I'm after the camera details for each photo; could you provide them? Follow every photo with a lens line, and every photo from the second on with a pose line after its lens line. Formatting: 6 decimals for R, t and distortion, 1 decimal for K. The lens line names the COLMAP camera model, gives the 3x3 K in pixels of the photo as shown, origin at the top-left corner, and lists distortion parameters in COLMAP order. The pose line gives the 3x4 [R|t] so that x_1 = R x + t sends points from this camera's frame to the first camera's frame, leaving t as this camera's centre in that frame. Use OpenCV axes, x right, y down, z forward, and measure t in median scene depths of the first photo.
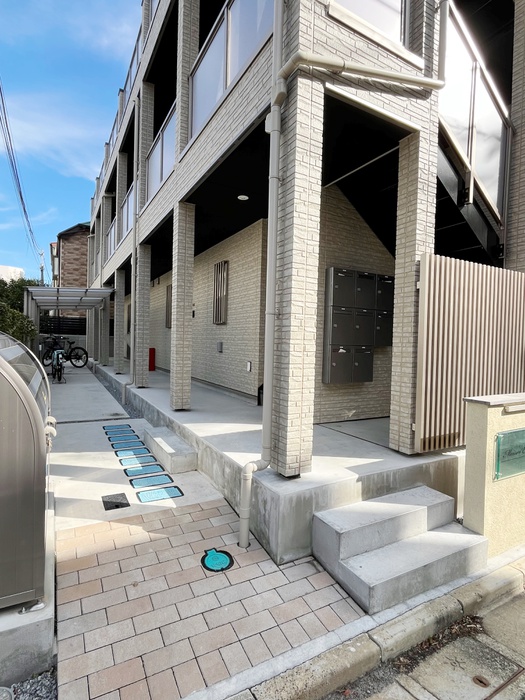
lens RADIAL K [[371.4, 0, 262.5], [0, 371.4, 350.0], [0, 0, 1]] dist [-0.000512, -0.000601]
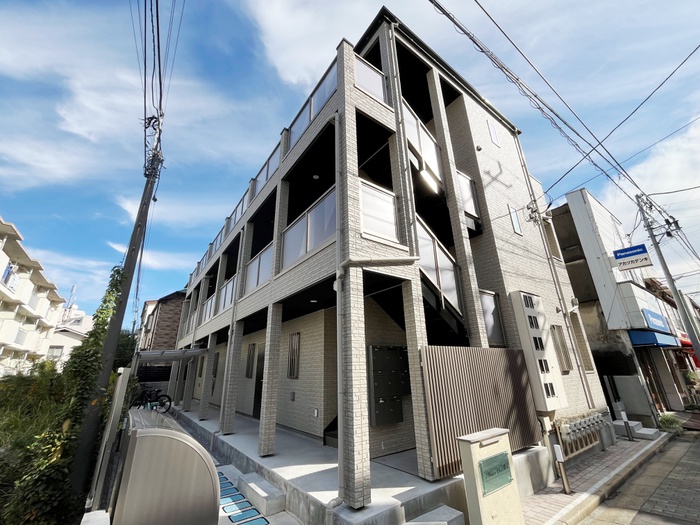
lens RADIAL K [[290.8, 0, 350.0], [0, 290.8, 262.5], [0, 0, 1]] dist [0.000924, 0.000166]
pose [[0.990875, -0.006650, 0.134621, -0.090988], [0.054898, 0.932093, -0.358034, -0.141185], [-0.123099, 0.362158, 0.923953, -0.376923]]
